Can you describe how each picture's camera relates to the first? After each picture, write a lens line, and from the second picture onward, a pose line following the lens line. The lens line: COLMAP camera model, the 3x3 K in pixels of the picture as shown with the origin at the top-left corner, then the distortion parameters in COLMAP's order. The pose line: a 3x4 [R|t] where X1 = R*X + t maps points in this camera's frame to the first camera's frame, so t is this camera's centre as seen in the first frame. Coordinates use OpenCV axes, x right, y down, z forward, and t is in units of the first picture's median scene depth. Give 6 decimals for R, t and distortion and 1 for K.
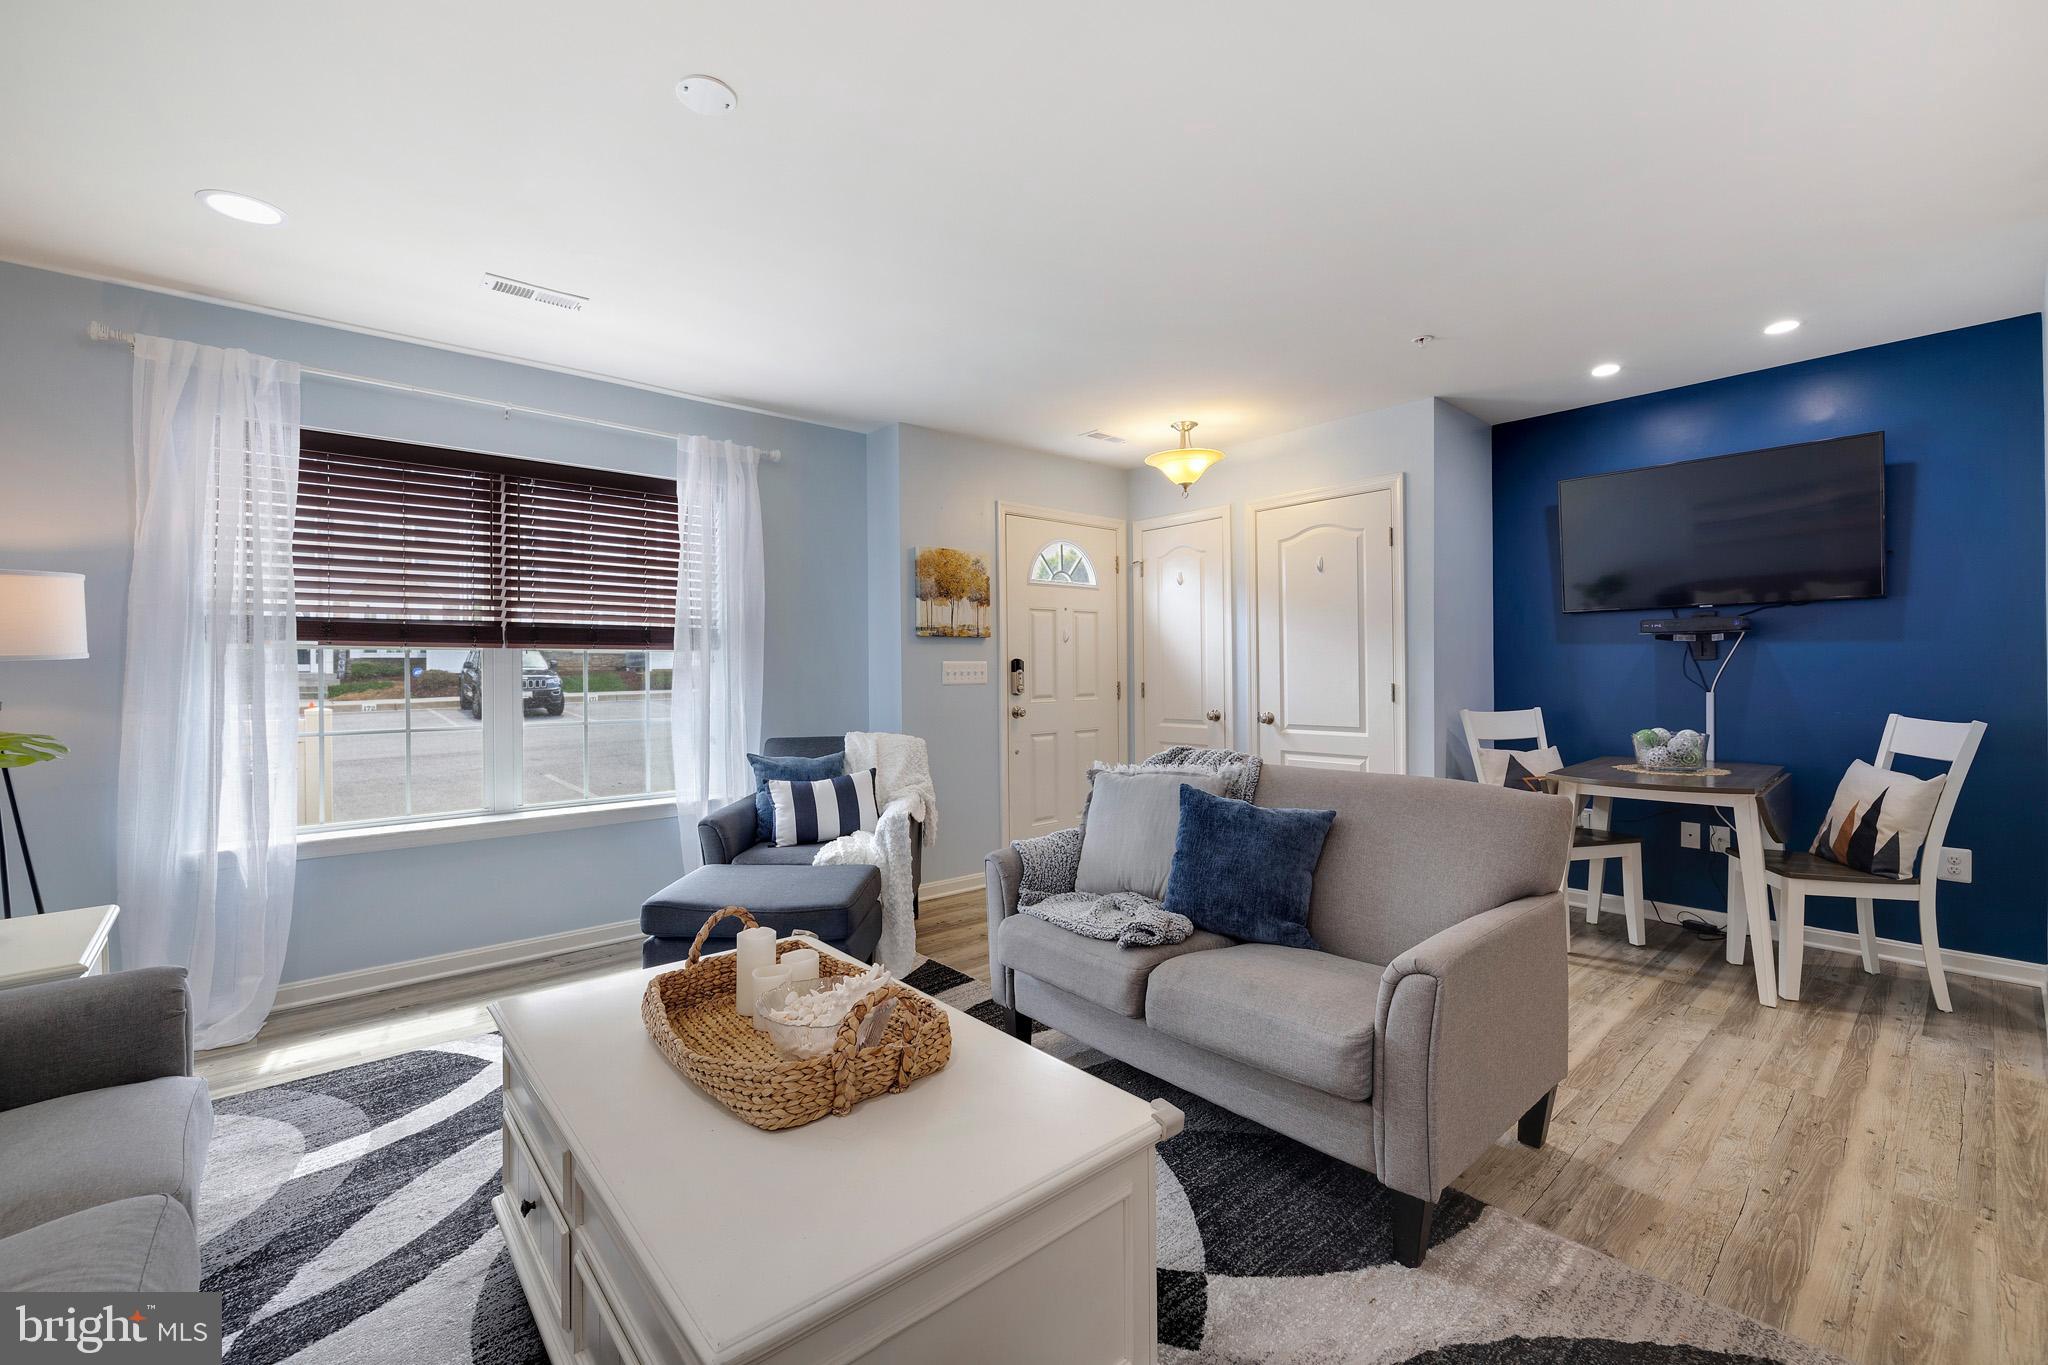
lens RADIAL K [[851.8, 0, 1031.2], [0, 851.8, 671.6], [0, 0, 1]] dist [0.000887, 0.000024]
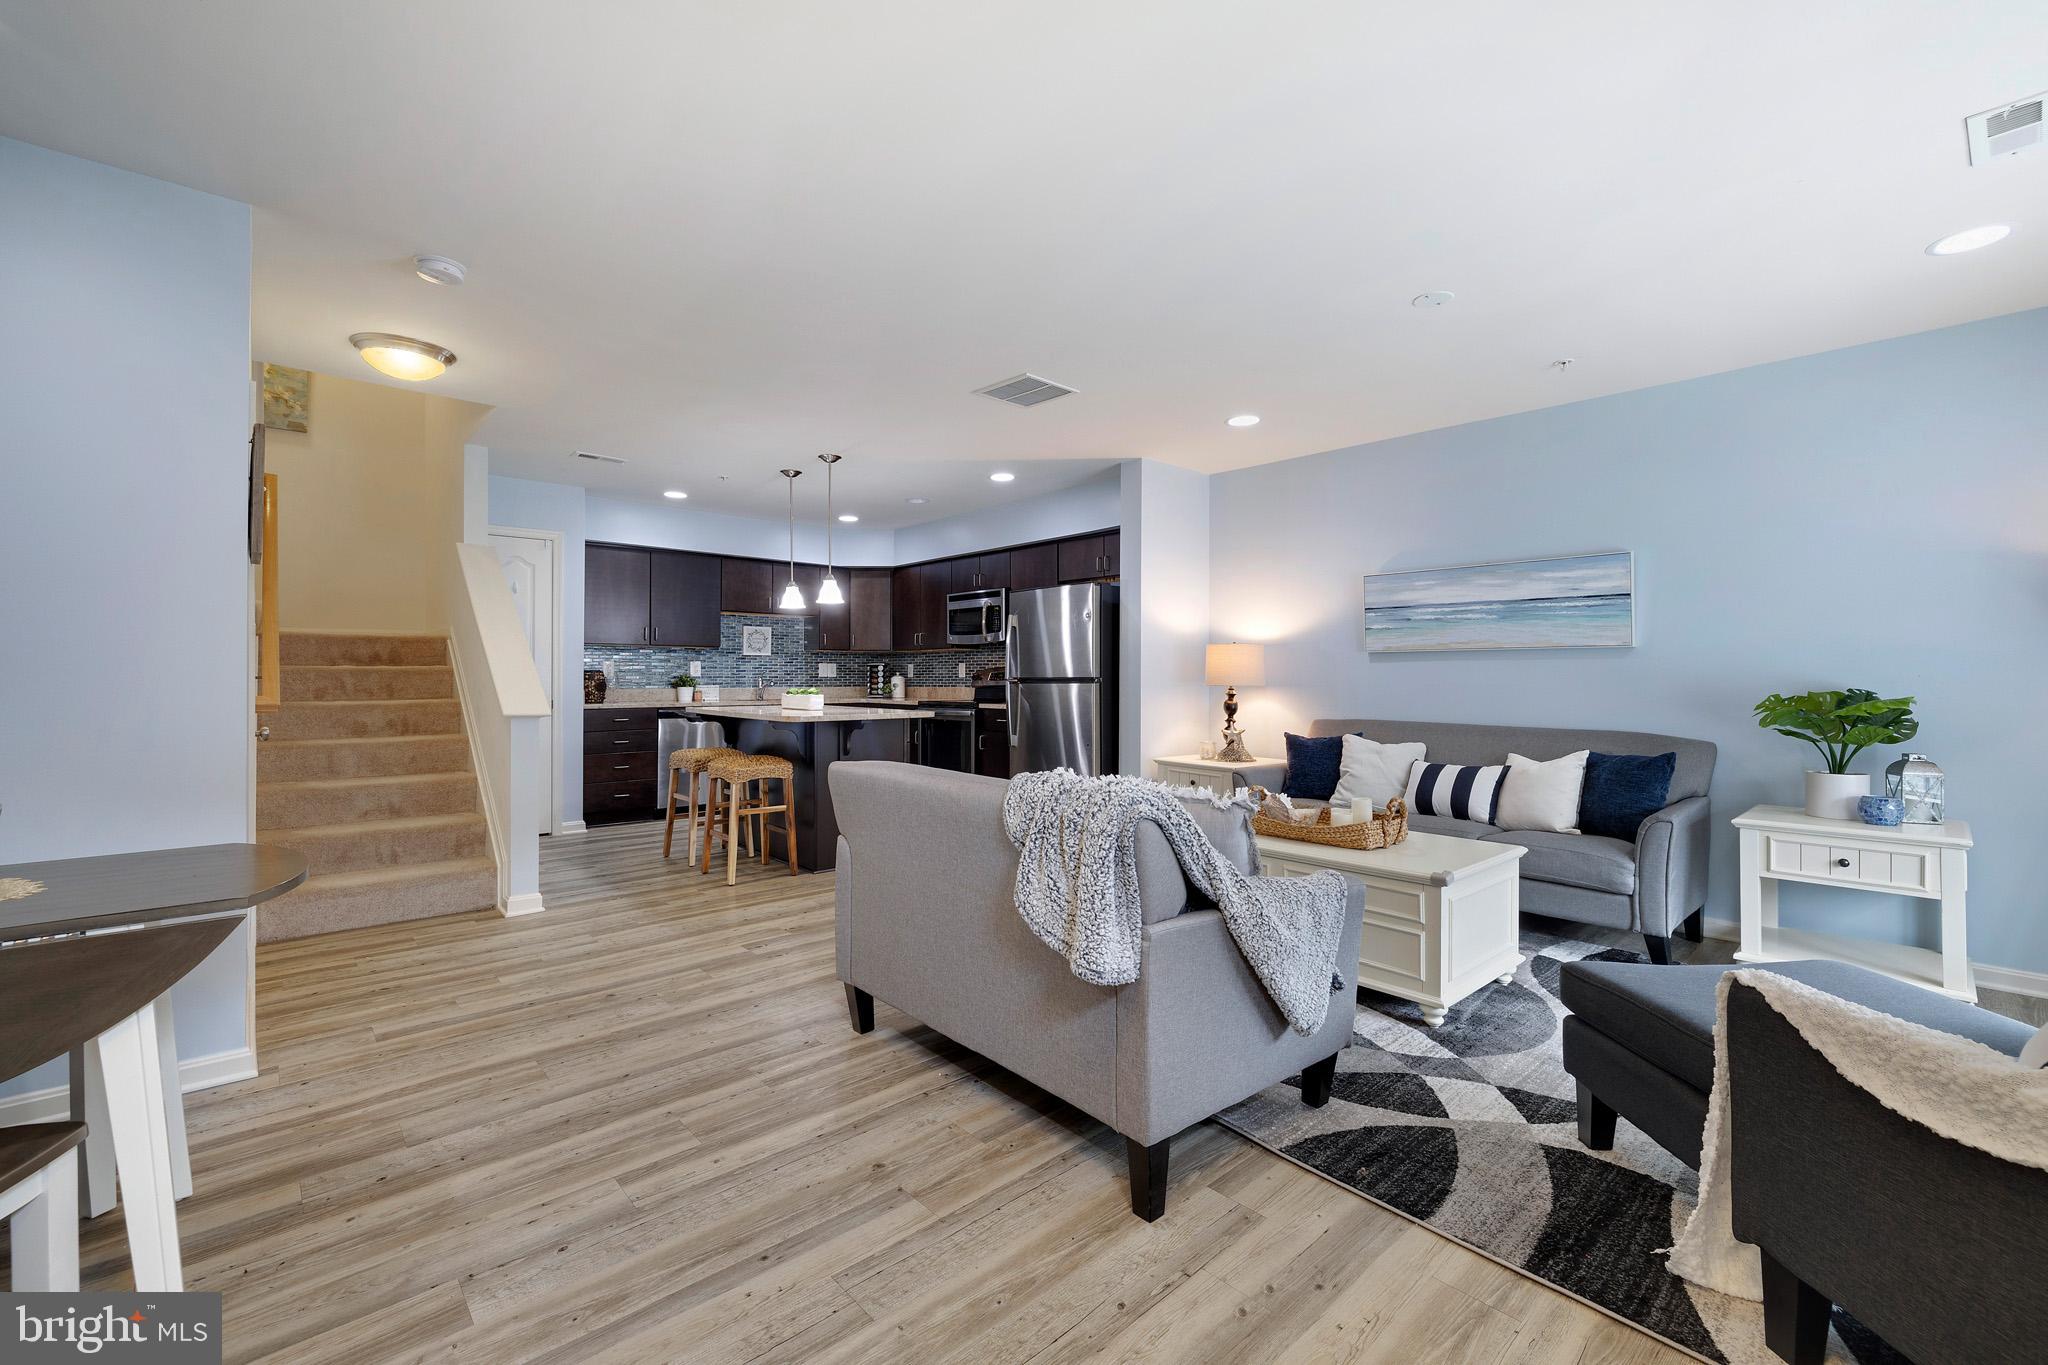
lens RADIAL K [[860.9, 0, 1025.7], [0, 860.9, 671.4], [0, 0, 1]] dist [-0.001331, -0.000141]
pose [[-0.999910, 0.005134, -0.012389, 0.194076], [0.005193, 0.999975, -0.004759, 0.011284], [0.012364, -0.004823, -0.999912, 1.244438]]
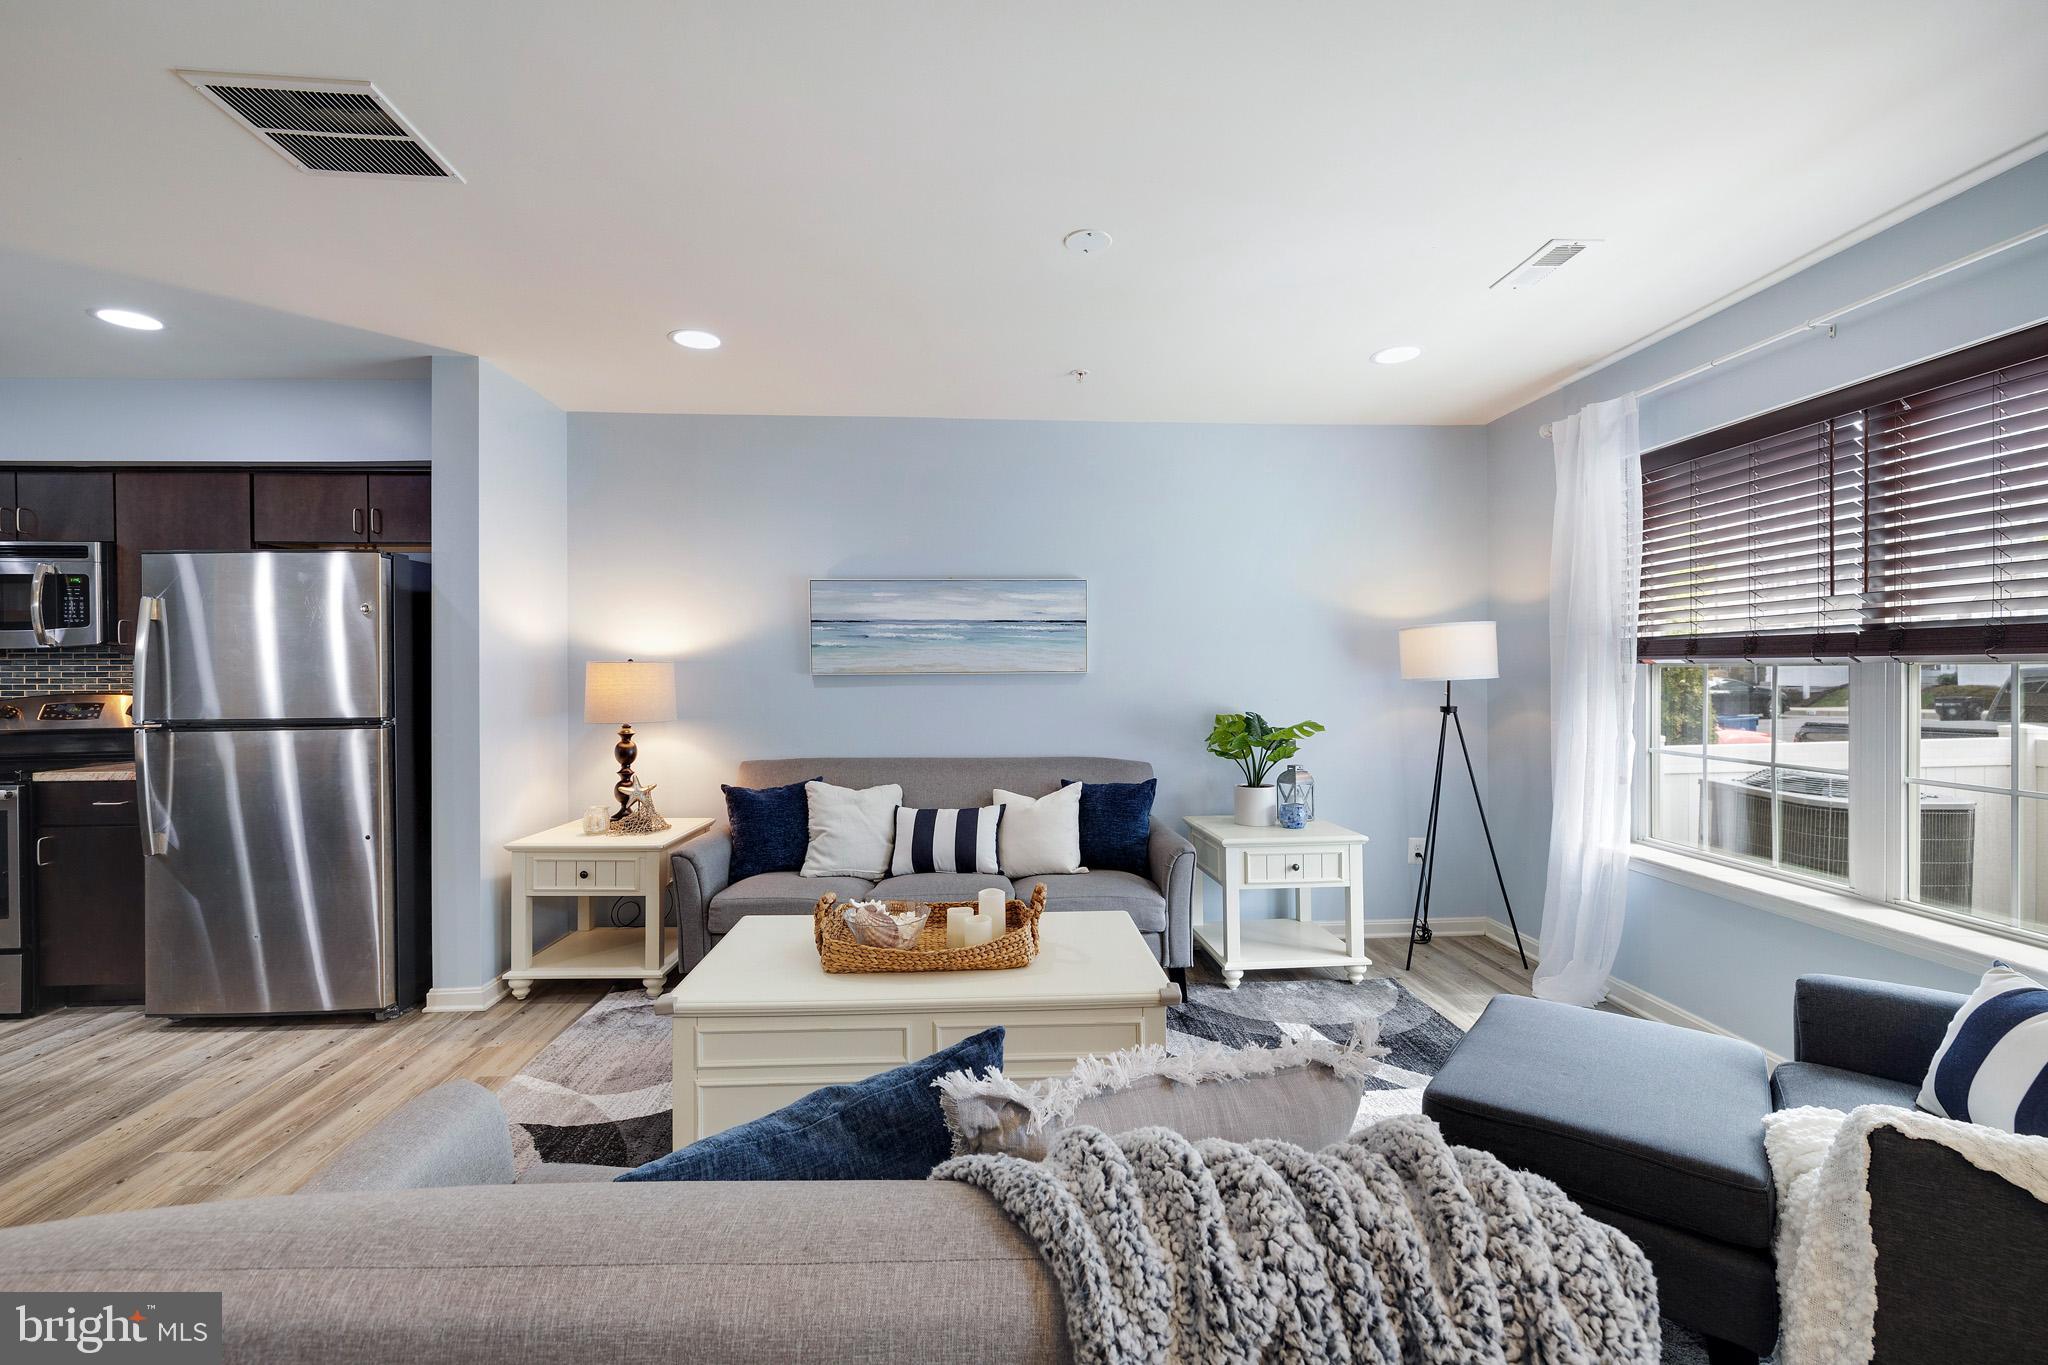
lens RADIAL K [[853.2, 0, 1018.0], [0, 853.2, 670.5], [0, 0, 1]] dist [-0.002715, -0.000192]
pose [[-0.616654, 0.009209, -0.787180, 0.322374], [0.008611, 0.999951, 0.004953, -0.027727], [0.787187, -0.003724, -0.616703, 0.807196]]
